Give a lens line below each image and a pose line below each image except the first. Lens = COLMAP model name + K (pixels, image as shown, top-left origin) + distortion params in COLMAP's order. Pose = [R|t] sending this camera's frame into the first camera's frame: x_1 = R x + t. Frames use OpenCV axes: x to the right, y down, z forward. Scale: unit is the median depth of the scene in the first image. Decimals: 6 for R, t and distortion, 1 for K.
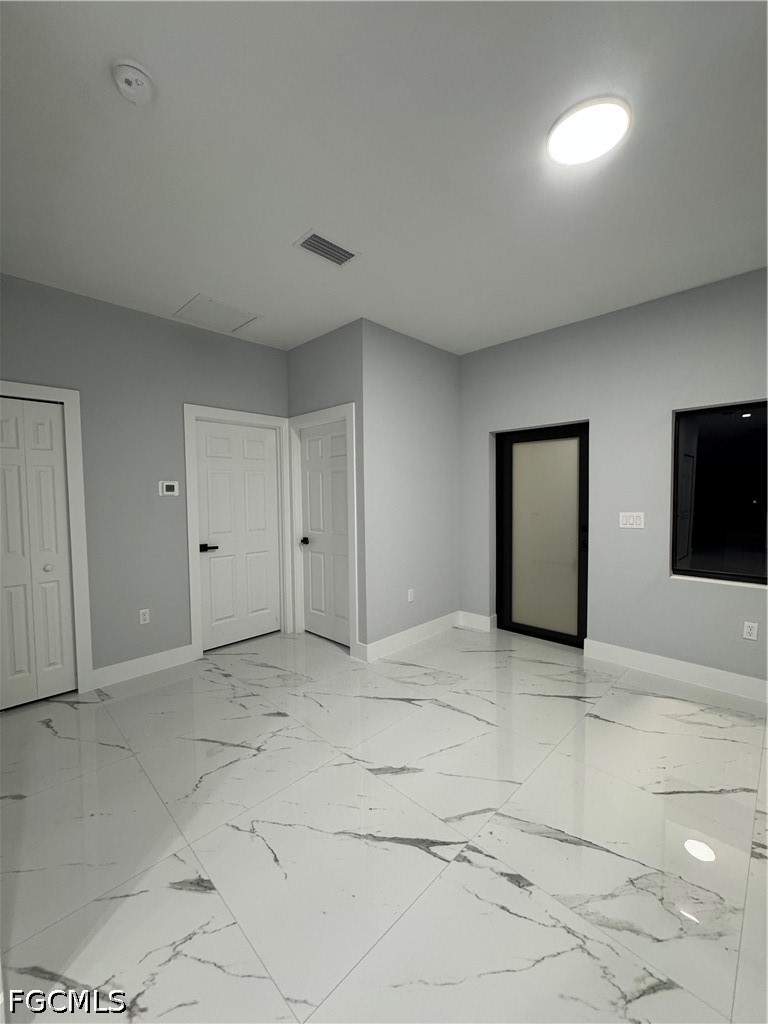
lens RADIAL K [[408.1, 0, 387.0], [0, 408.1, 512.9], [0, 0, 1]] dist [-0.002068, 0.000375]
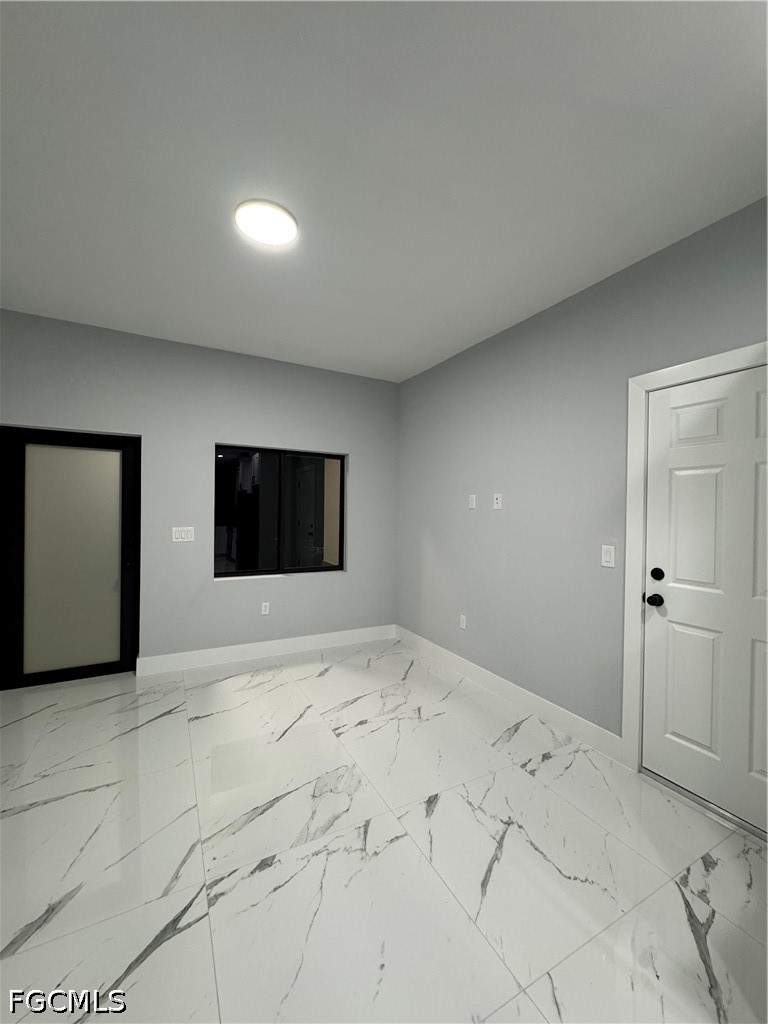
lens RADIAL K [[408.1, 0, 379.3], [0, 408.1, 510.8], [0, 0, 1]] dist [-0.002068, 0.000375]
pose [[0.295719, 0.013399, 0.955181, -0.355656], [0.027887, 0.999354, -0.022653, -0.007179], [-0.954868, 0.033336, 0.295154, 0.193344]]
